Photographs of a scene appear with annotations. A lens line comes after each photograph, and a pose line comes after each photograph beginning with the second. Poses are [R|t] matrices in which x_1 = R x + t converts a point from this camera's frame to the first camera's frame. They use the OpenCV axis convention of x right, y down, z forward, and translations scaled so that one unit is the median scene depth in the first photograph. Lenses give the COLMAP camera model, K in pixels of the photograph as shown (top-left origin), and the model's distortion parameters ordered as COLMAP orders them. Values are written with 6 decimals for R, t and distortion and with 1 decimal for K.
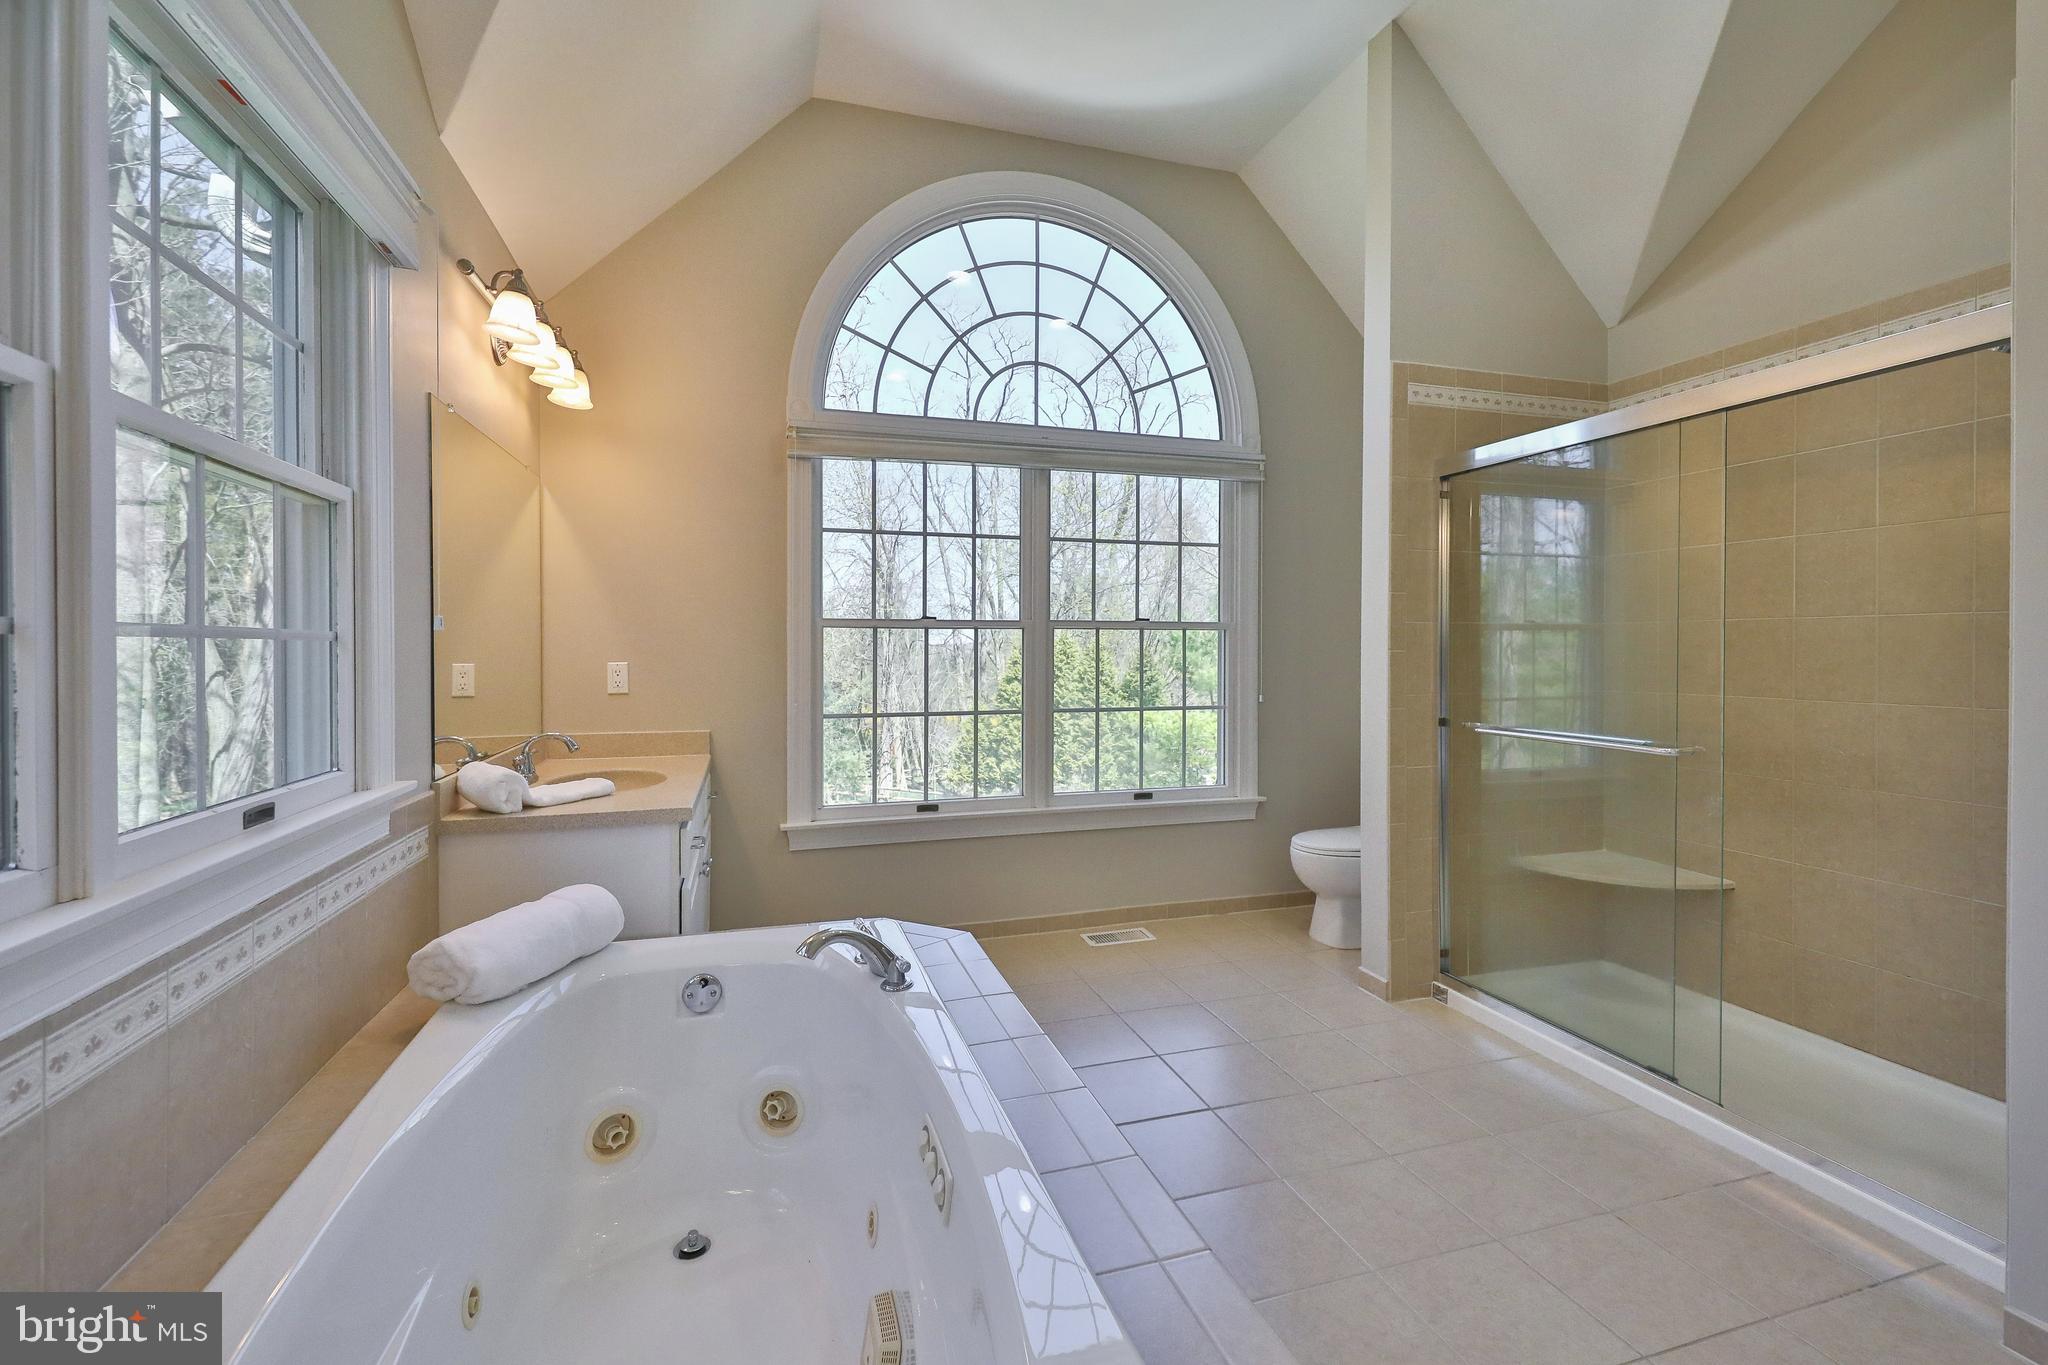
lens RADIAL K [[833.6, 0, 990.4], [0, 833.6, 635.1], [0, 0, 1]] dist [0.003154, -0.001155]
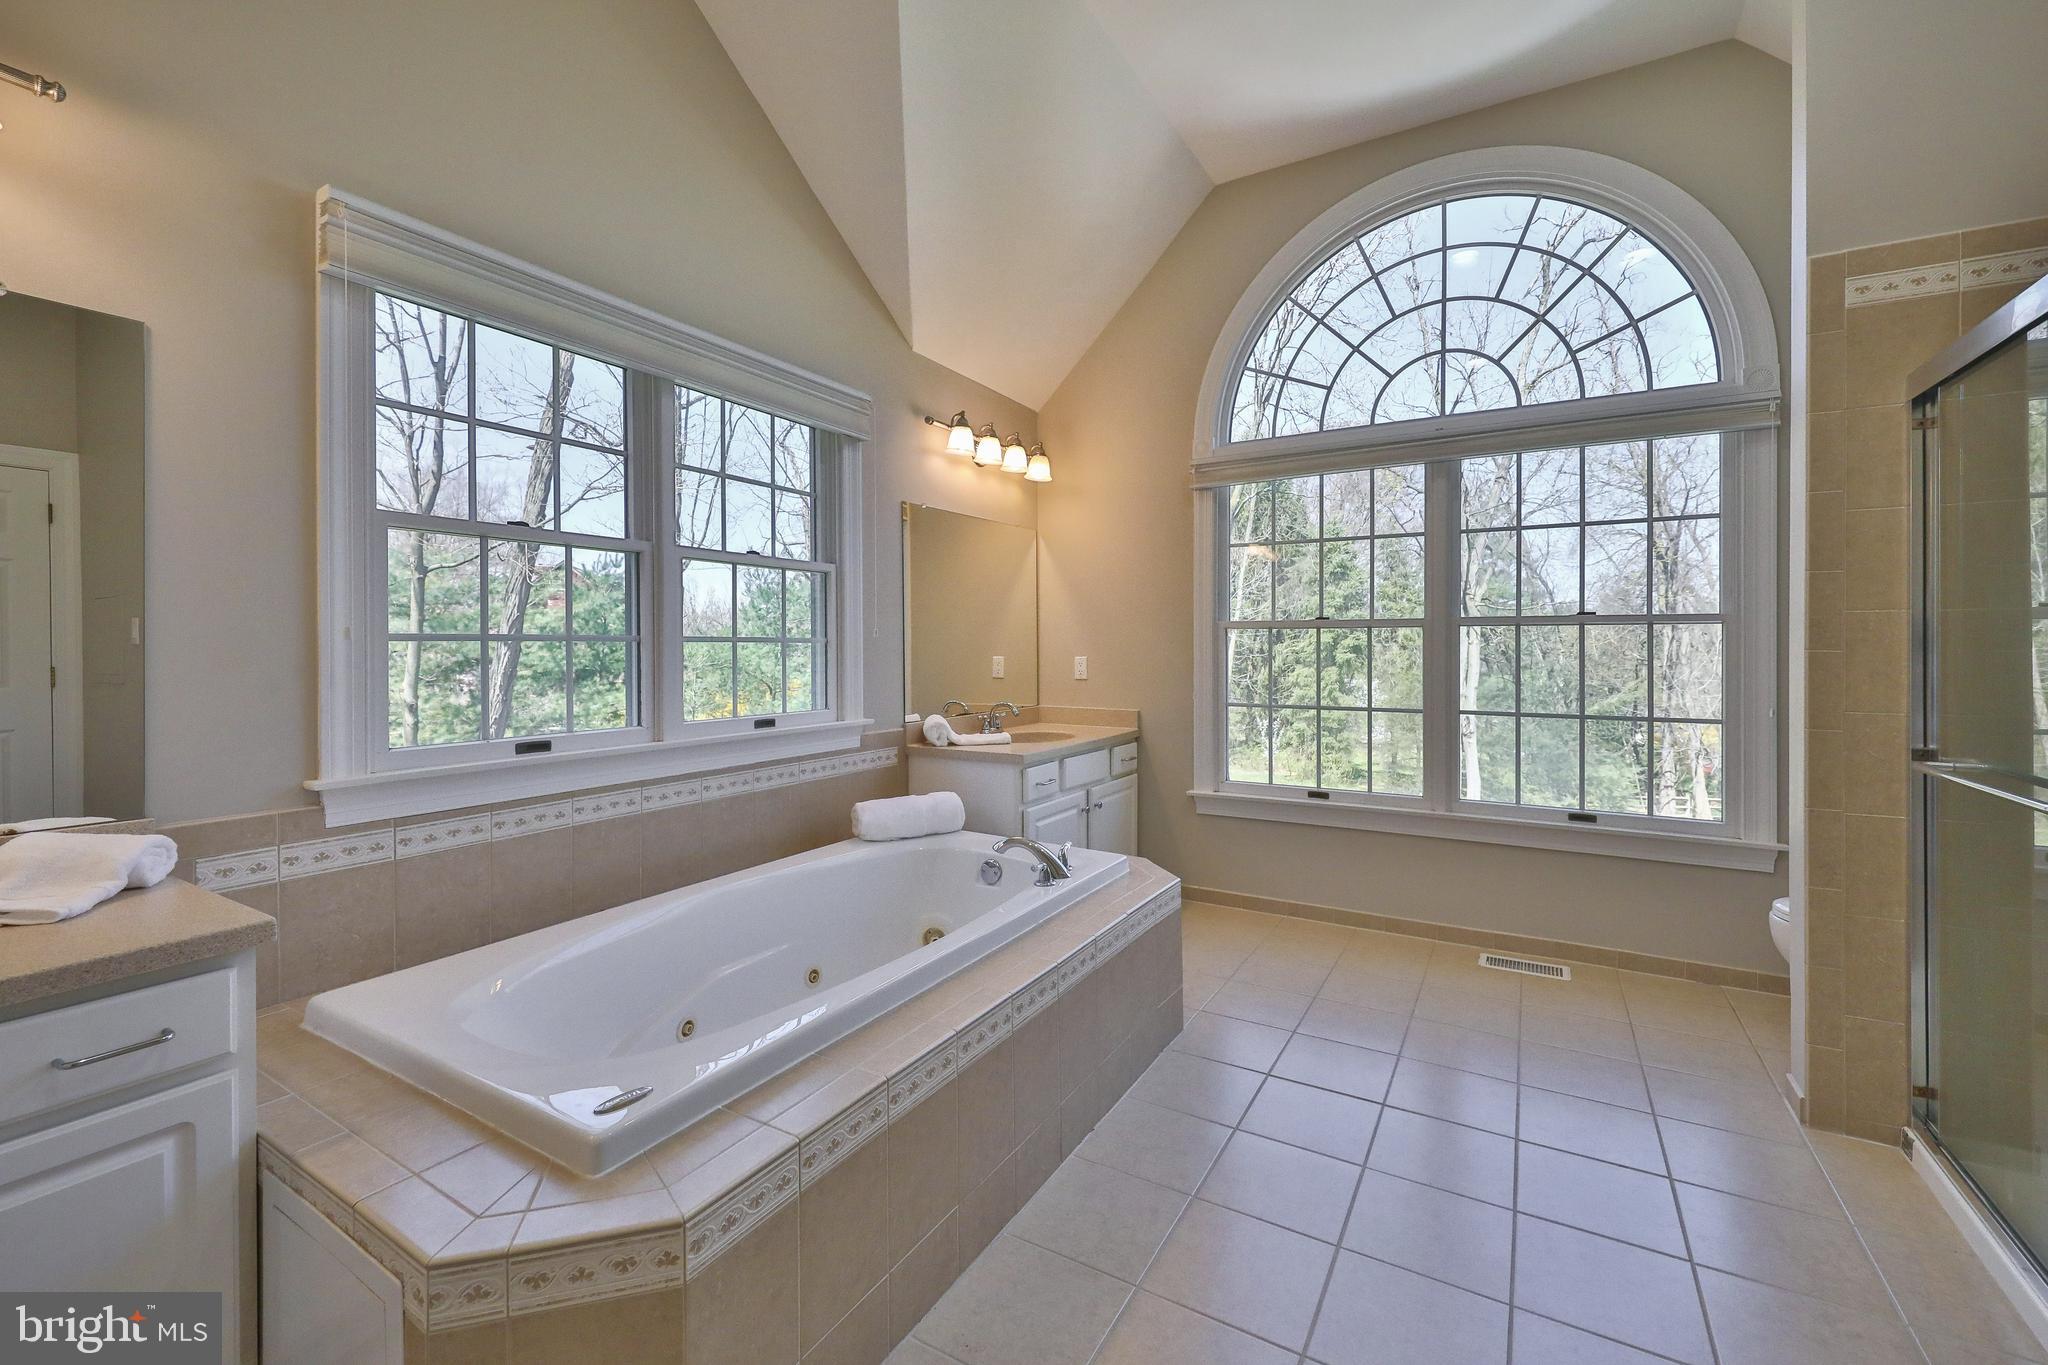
lens RADIAL K [[833.6, 0, 1065.0], [0, 833.6, 629.7], [0, 0, 1]] dist [0.003154, -0.001155]
pose [[0.696263, -0.013631, -0.717658, 0.446357], [0.011962, 0.999901, -0.007387, -0.002391], [0.717687, -0.003442, 0.696357, 0.012916]]
